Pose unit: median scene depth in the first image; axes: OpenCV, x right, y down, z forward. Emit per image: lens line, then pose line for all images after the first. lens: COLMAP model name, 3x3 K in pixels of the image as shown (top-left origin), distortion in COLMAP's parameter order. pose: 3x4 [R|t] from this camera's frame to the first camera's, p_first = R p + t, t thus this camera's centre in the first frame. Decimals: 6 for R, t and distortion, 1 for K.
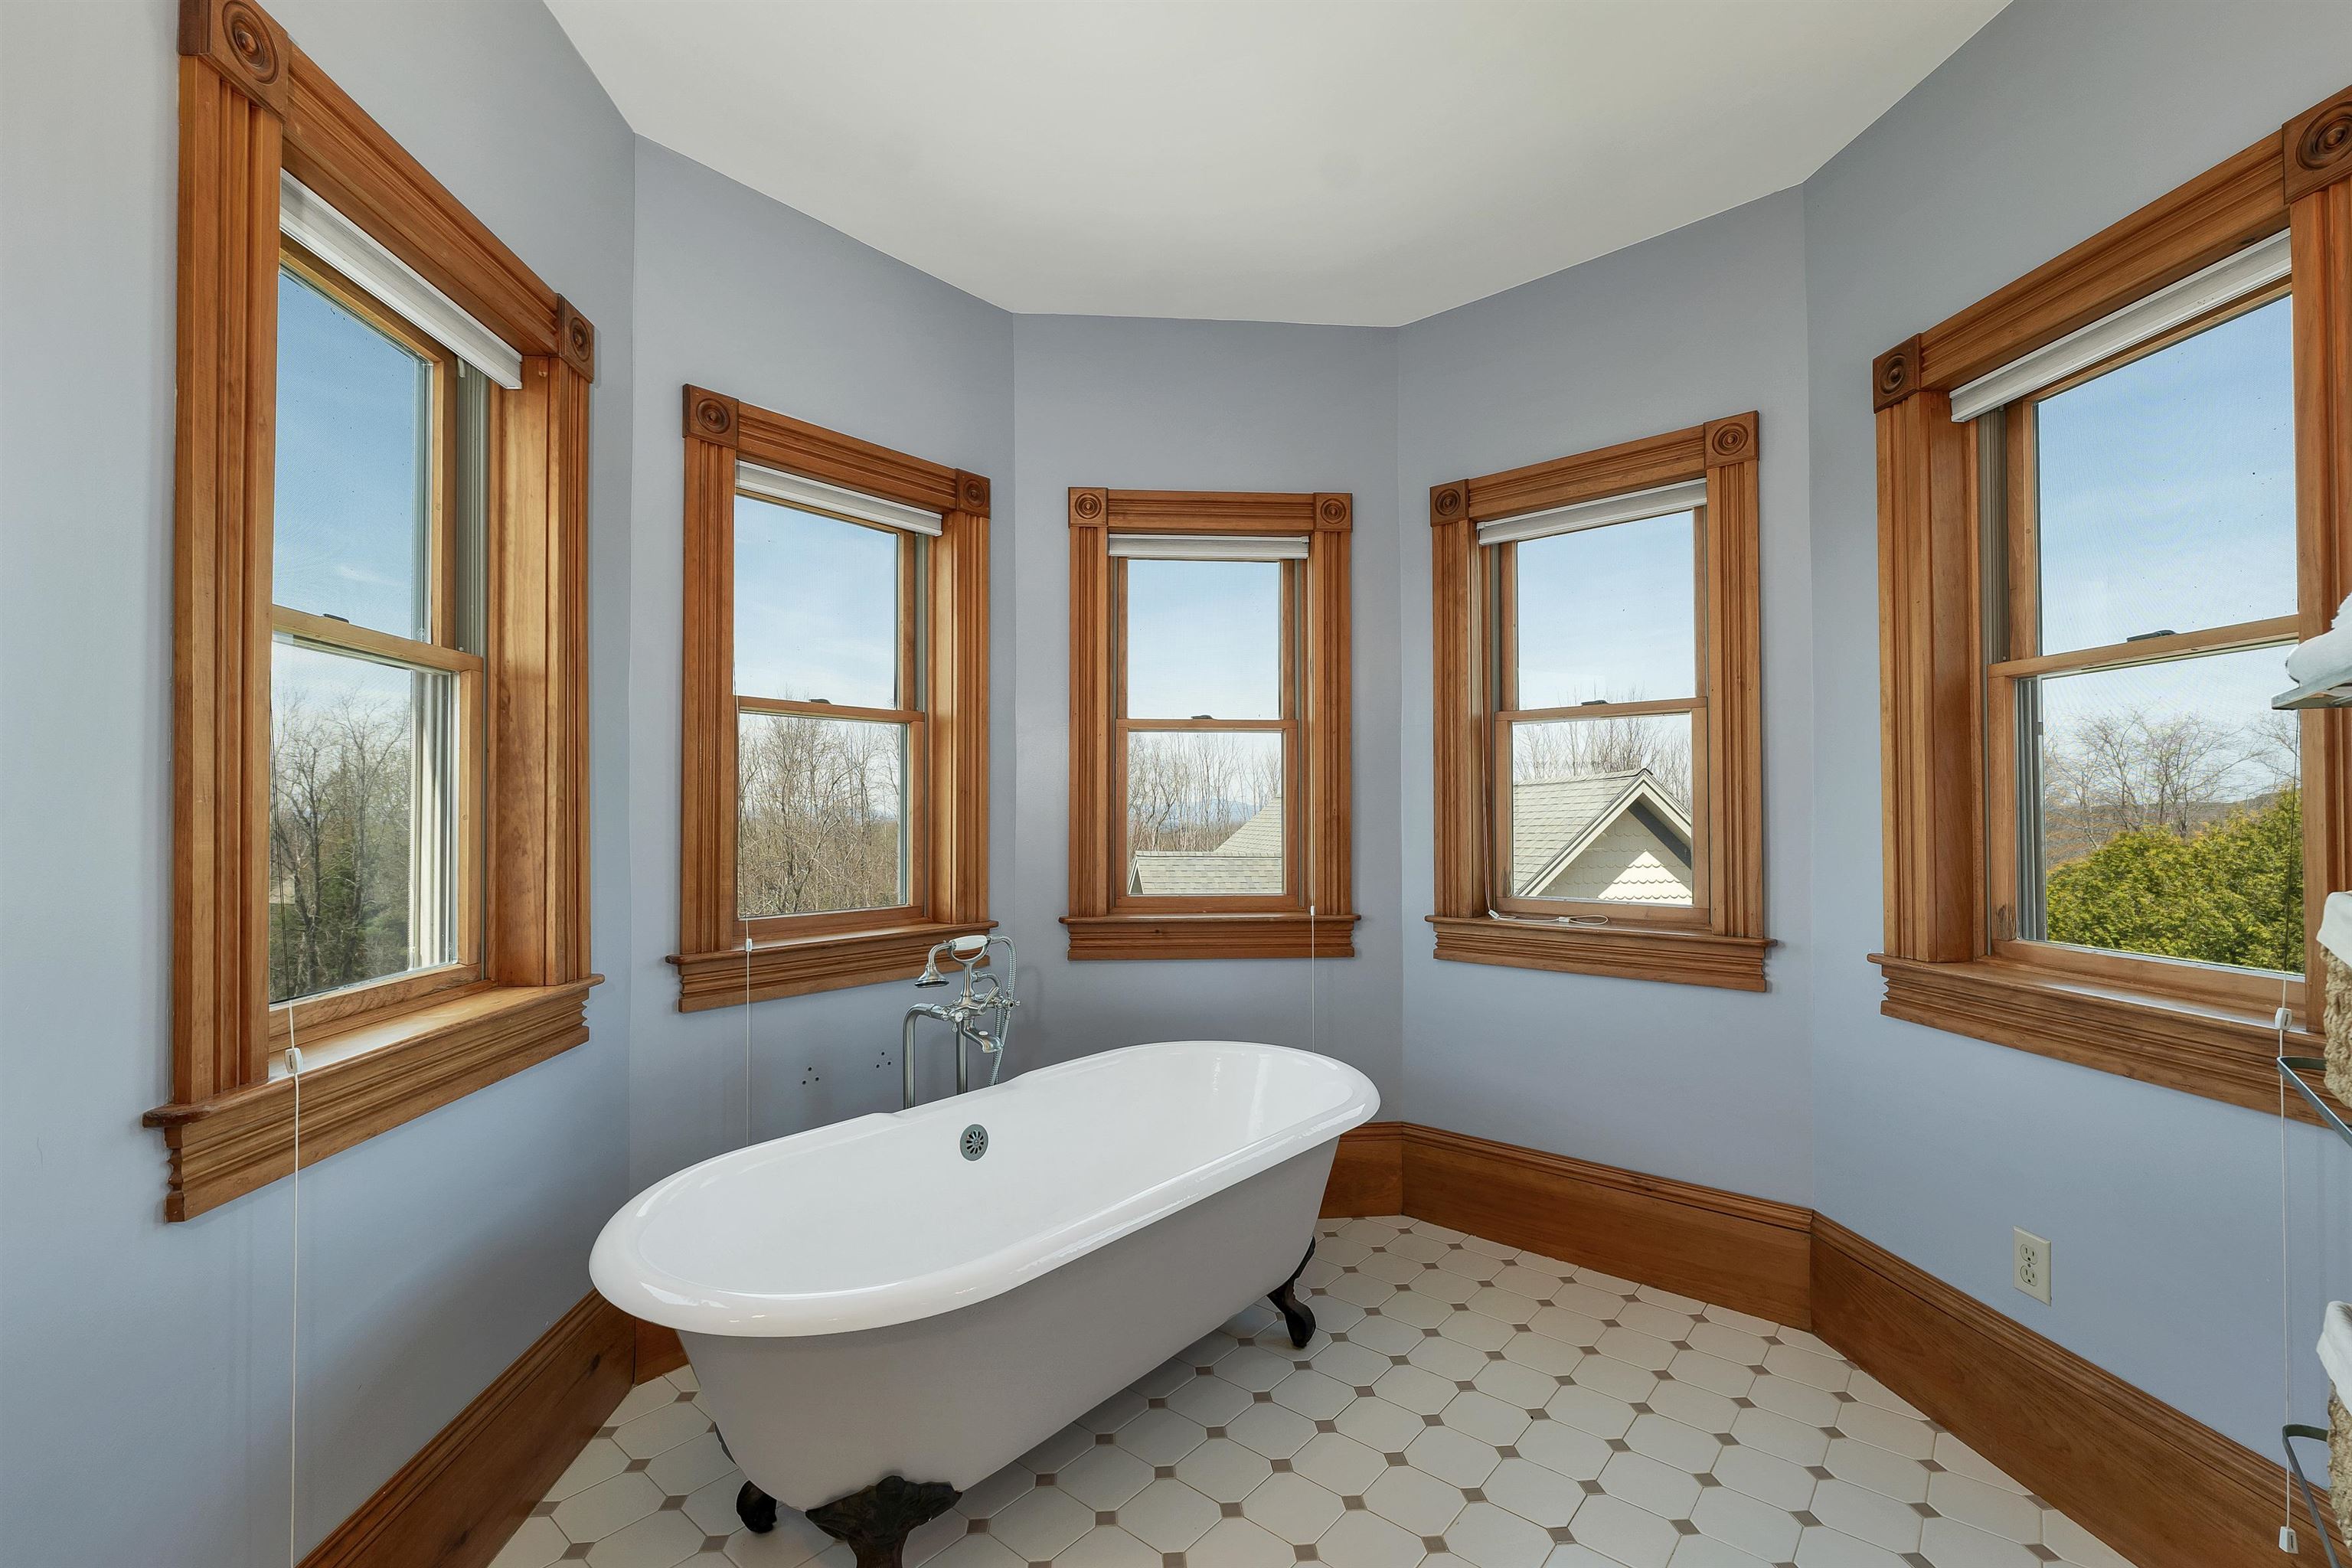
lens RADIAL K [[1023.7, 0, 1155.9], [0, 1023.7, 773.0], [0, 0, 1]] dist [-0.000906, 0.000480]
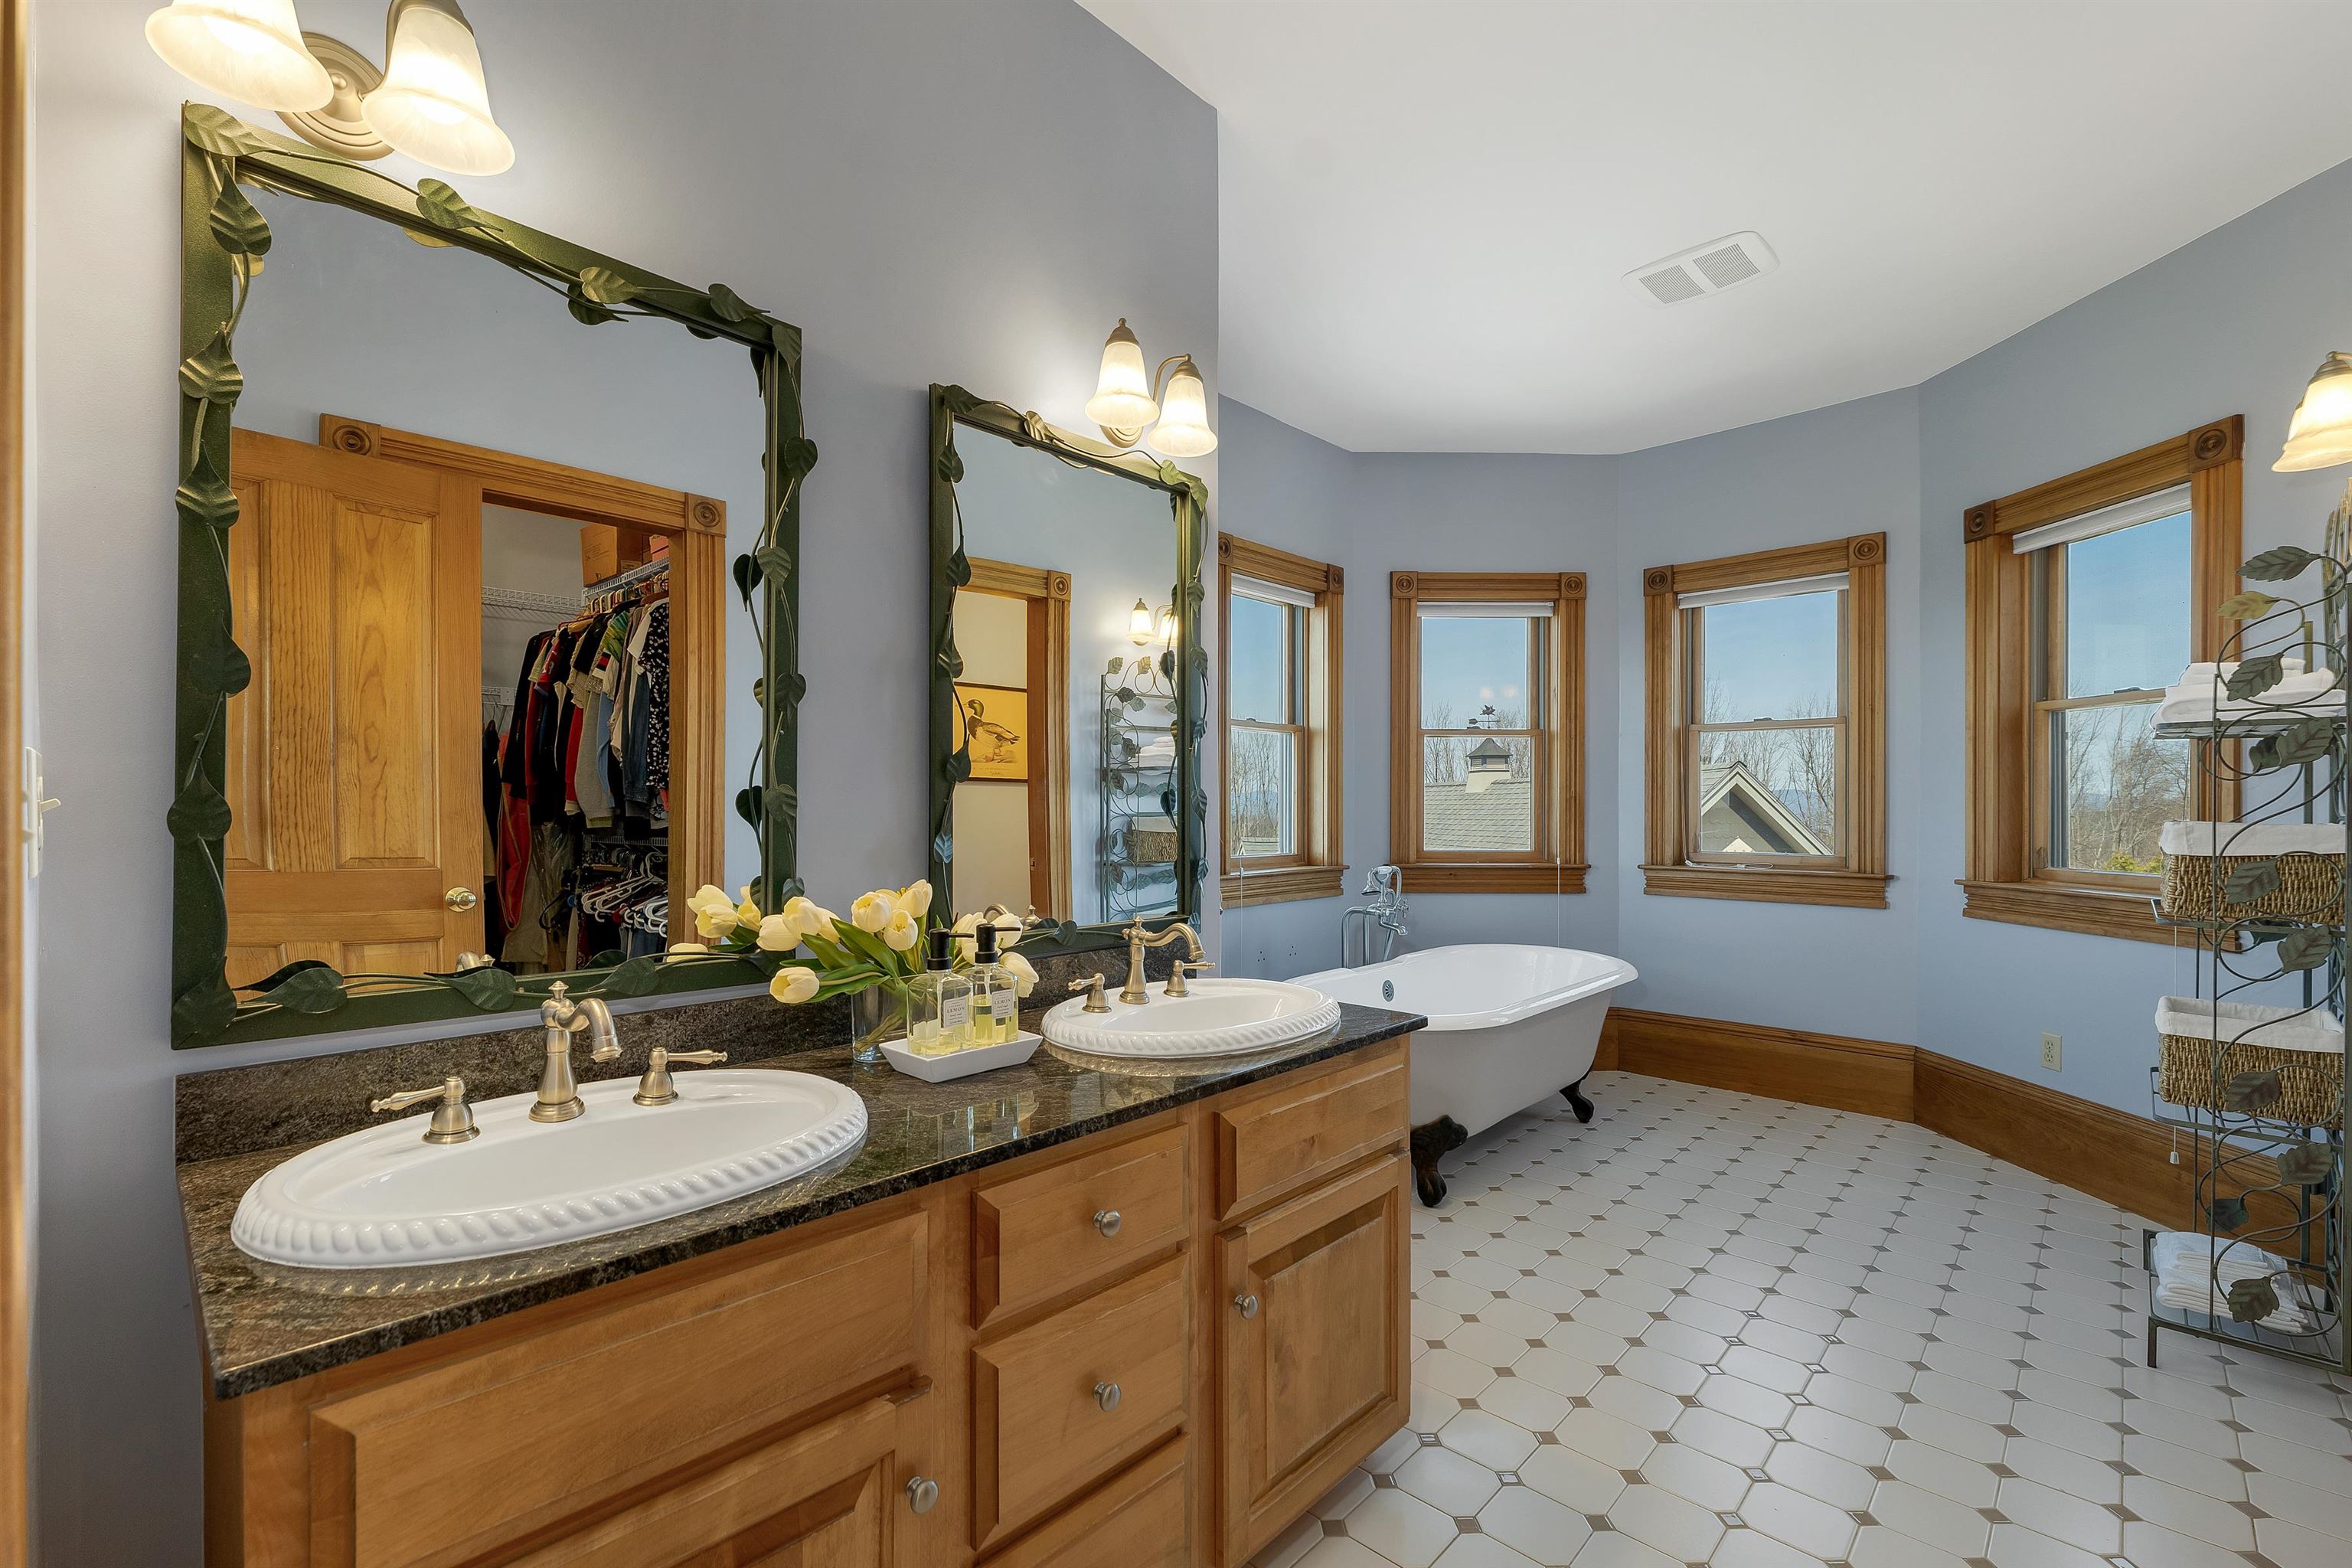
lens RADIAL K [[999.0, 0, 1176.0], [0, 999.0, 784.0], [0, 0, 1]] dist [0.001134, -0.000067]
pose [[0.998714, 0.003538, -0.050580, -0.382705], [-0.002625, 0.999833, 0.018108, 0.000143], [0.050636, -0.017952, 0.998556, -0.536547]]
